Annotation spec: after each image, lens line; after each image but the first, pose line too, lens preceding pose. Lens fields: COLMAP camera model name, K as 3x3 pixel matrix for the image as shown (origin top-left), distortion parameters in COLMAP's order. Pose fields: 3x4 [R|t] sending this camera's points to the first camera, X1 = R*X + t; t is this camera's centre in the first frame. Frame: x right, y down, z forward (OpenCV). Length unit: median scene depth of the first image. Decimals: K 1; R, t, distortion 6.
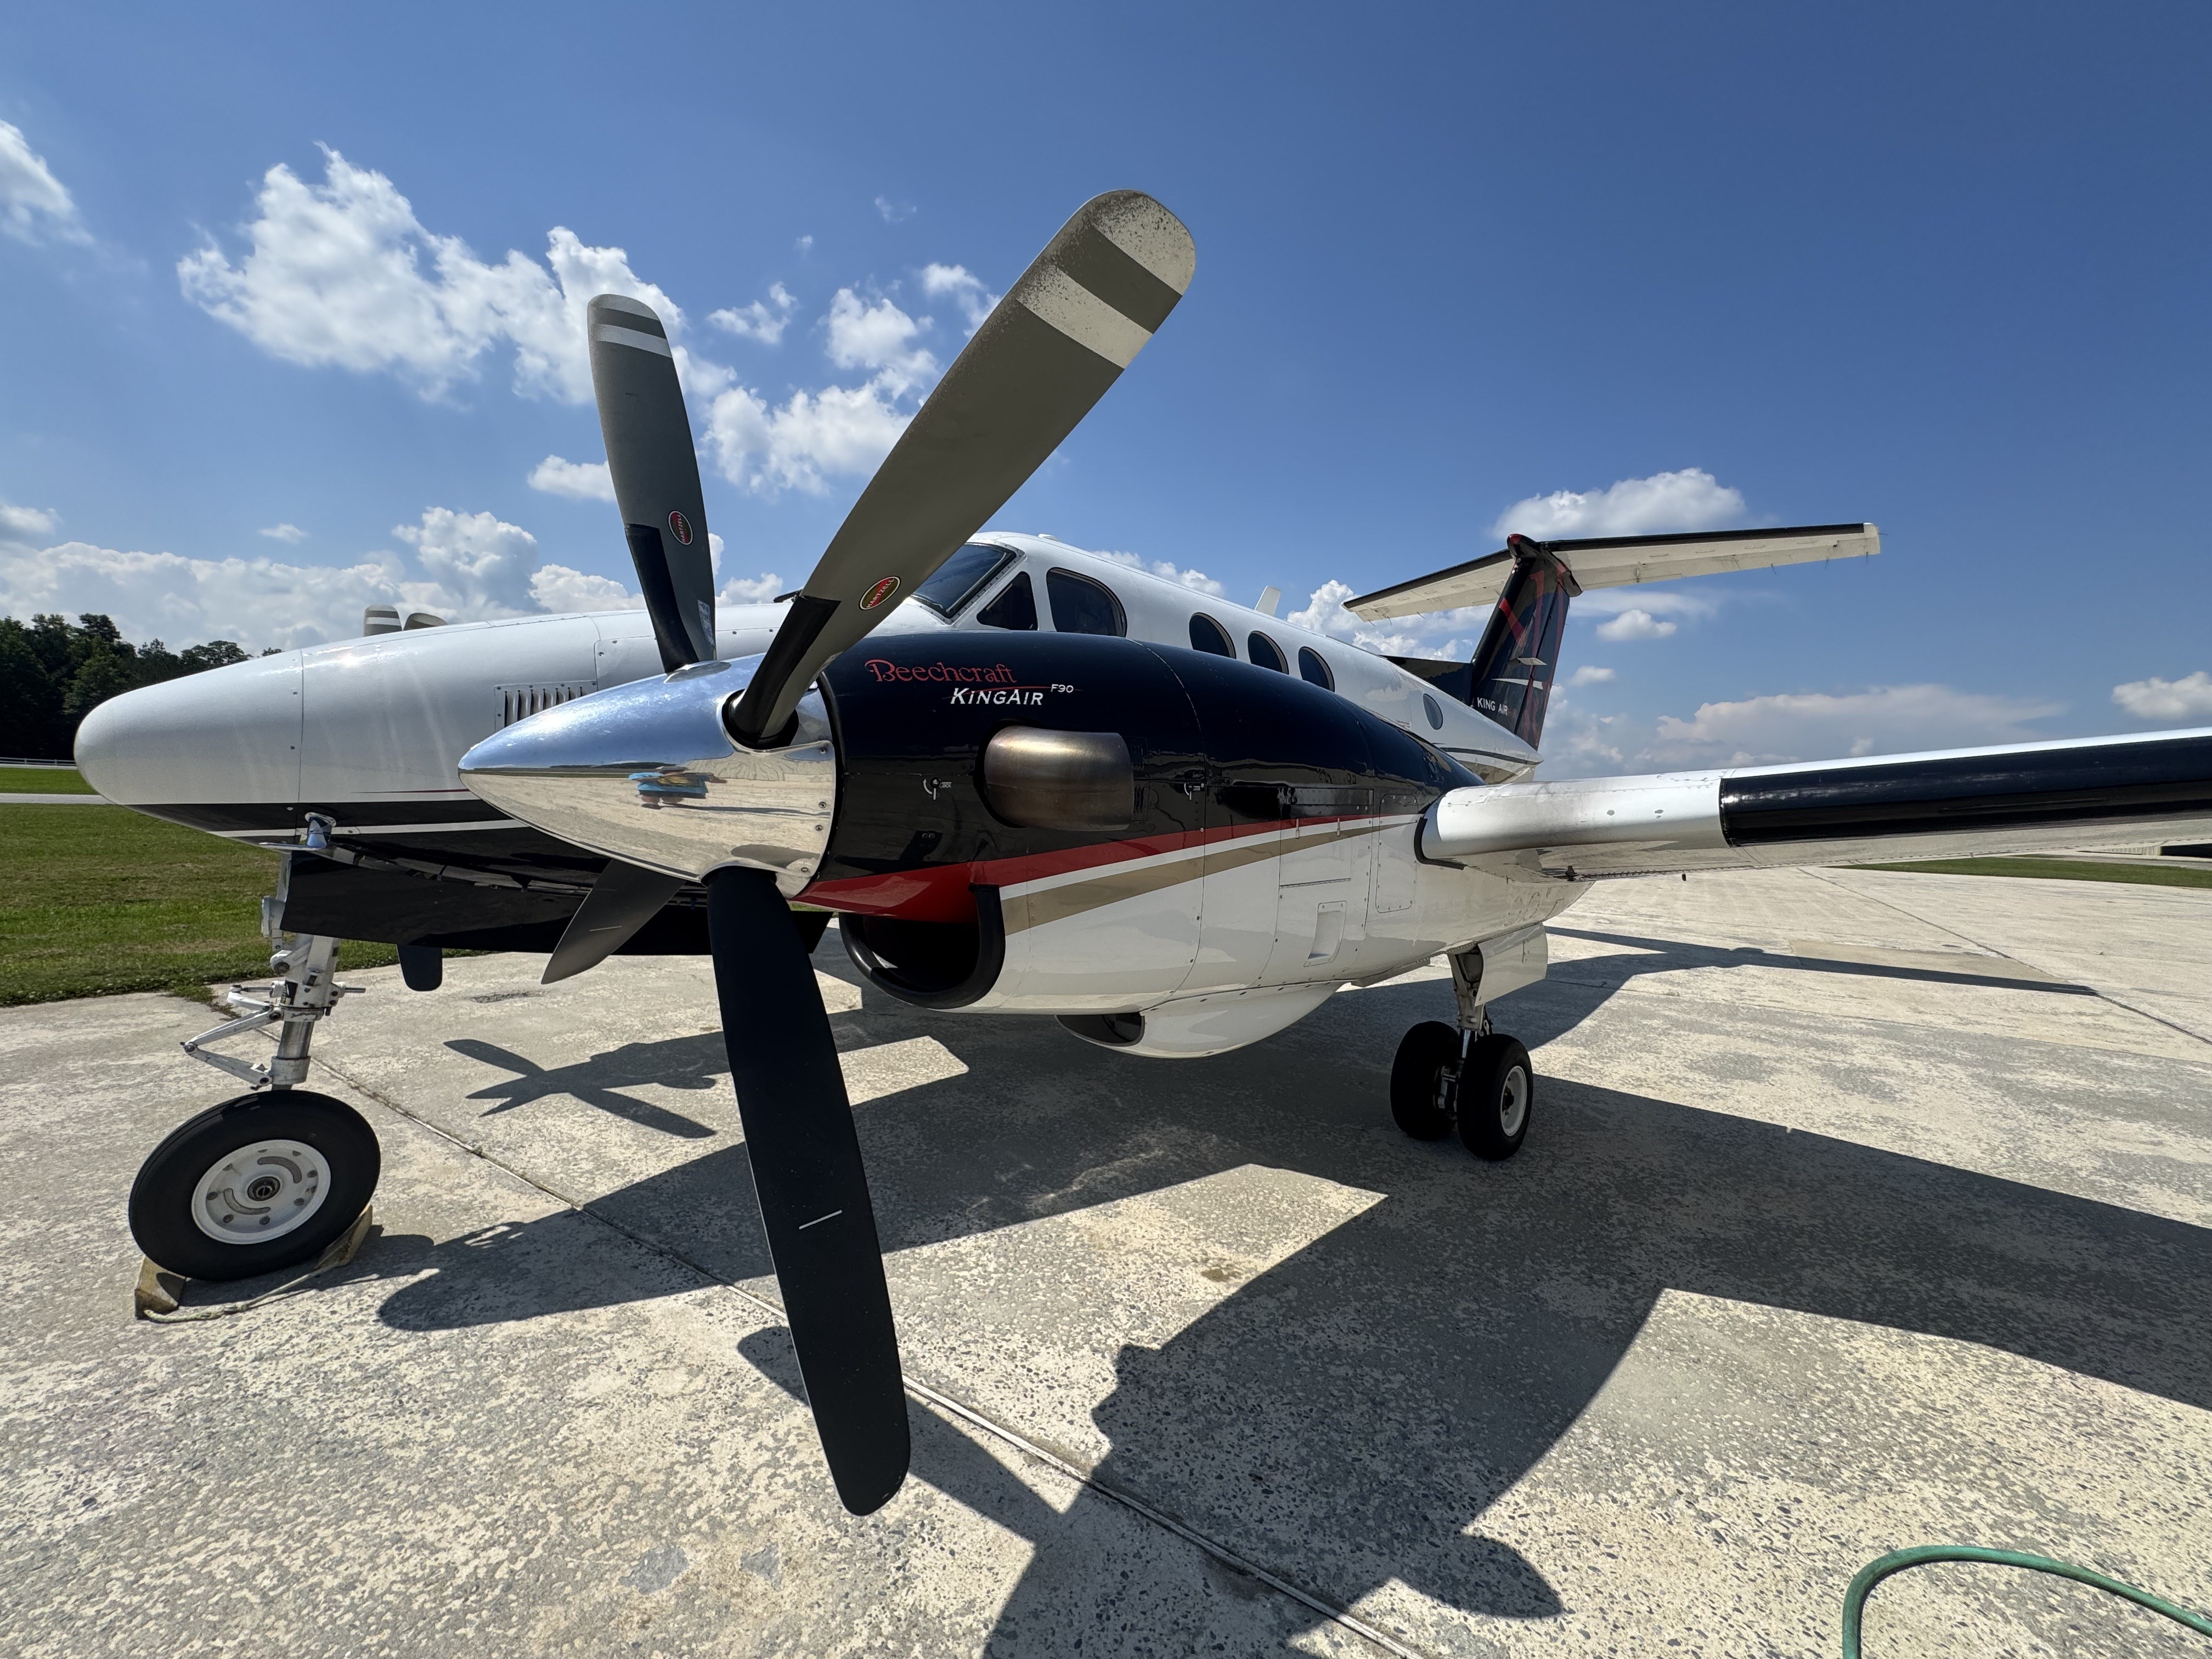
lens RADIAL K [[894.2, 0, 1088.2], [0, 894.2, 827.0], [0, 0, 1]] dist [-0.002174, -0.000021]
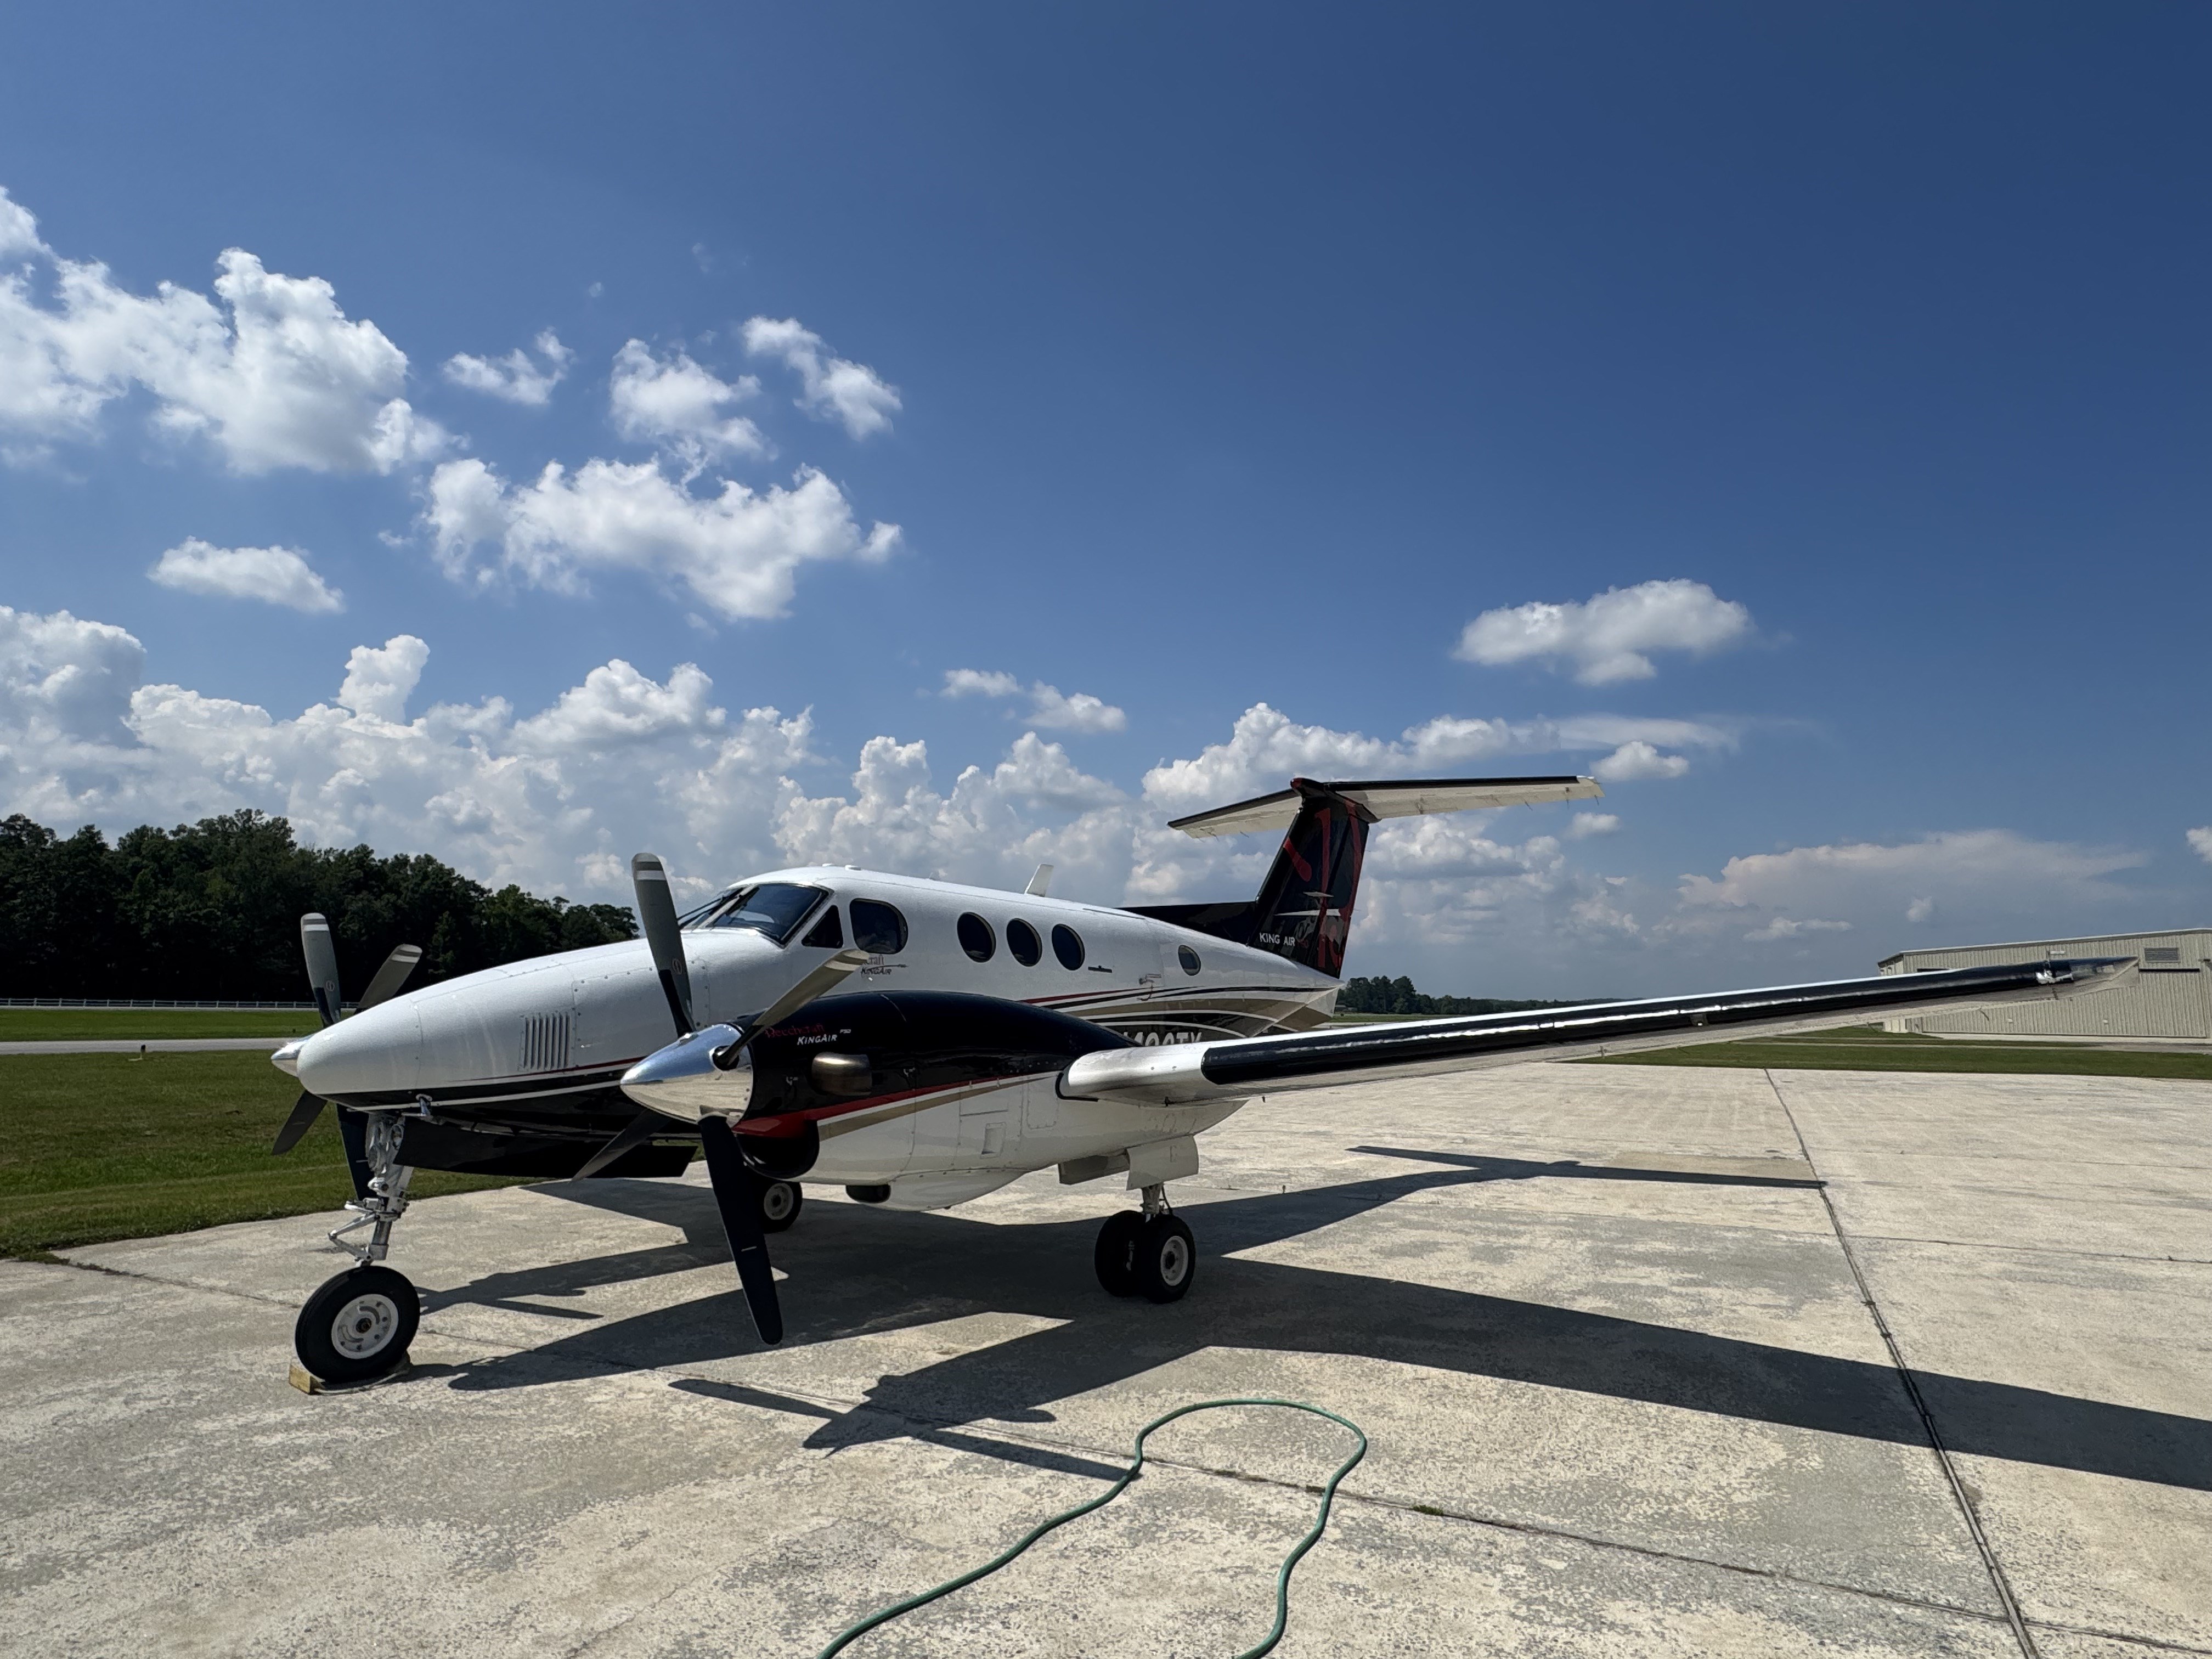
lens RADIAL K [[1228.2, 0, 1091.4], [0, 1228.2, 830.8], [0, 0, 1]] dist [-0.002711, -0.000854]
pose [[0.992735, -0.010493, 0.119864, 0.152231], [0.030368, 0.985789, -0.165222, -0.081571], [-0.116427, 0.167661, 0.978946, -1.510697]]
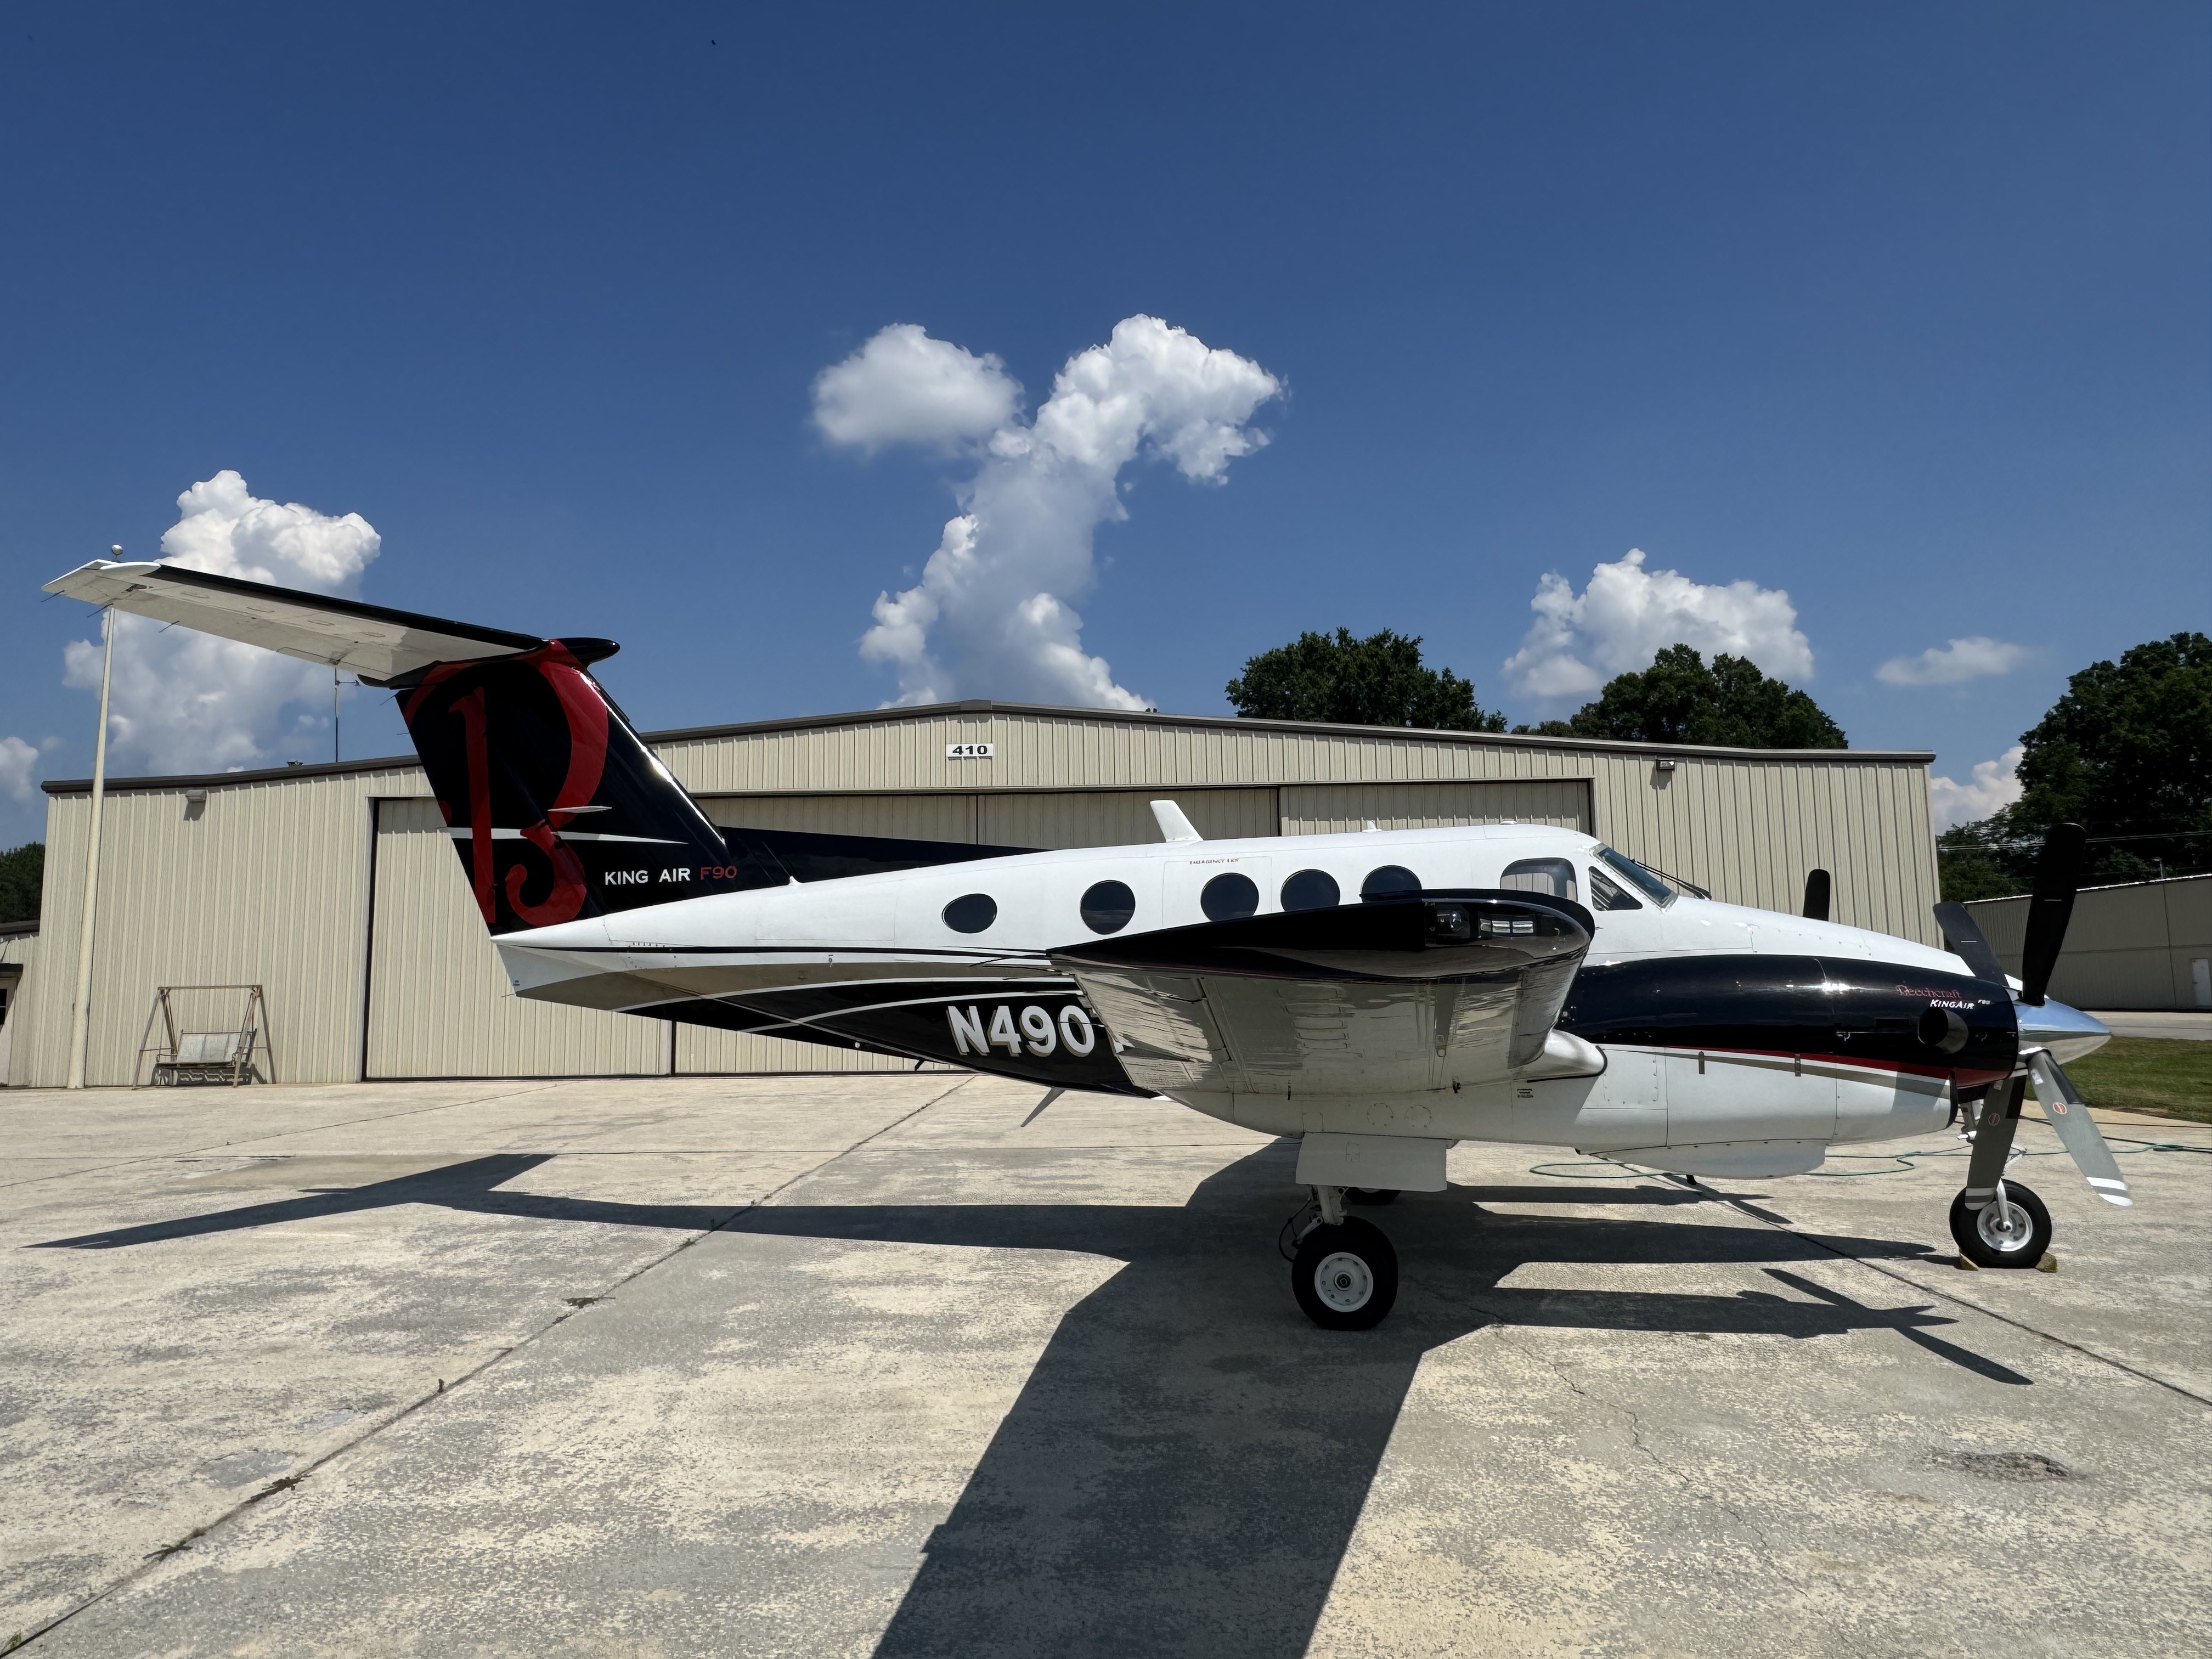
lens RADIAL K [[1423.0, 0, 1106.0], [0, 1423.0, 829.5], [0, 0, 1]] dist [-0.004064, 0.002480]
pose [[-0.540425, 0.058759, 0.839338, -2.577614], [0.013006, 0.998023, -0.061494, -0.325684], [-0.841292, -0.022316, -0.540121, 4.471569]]
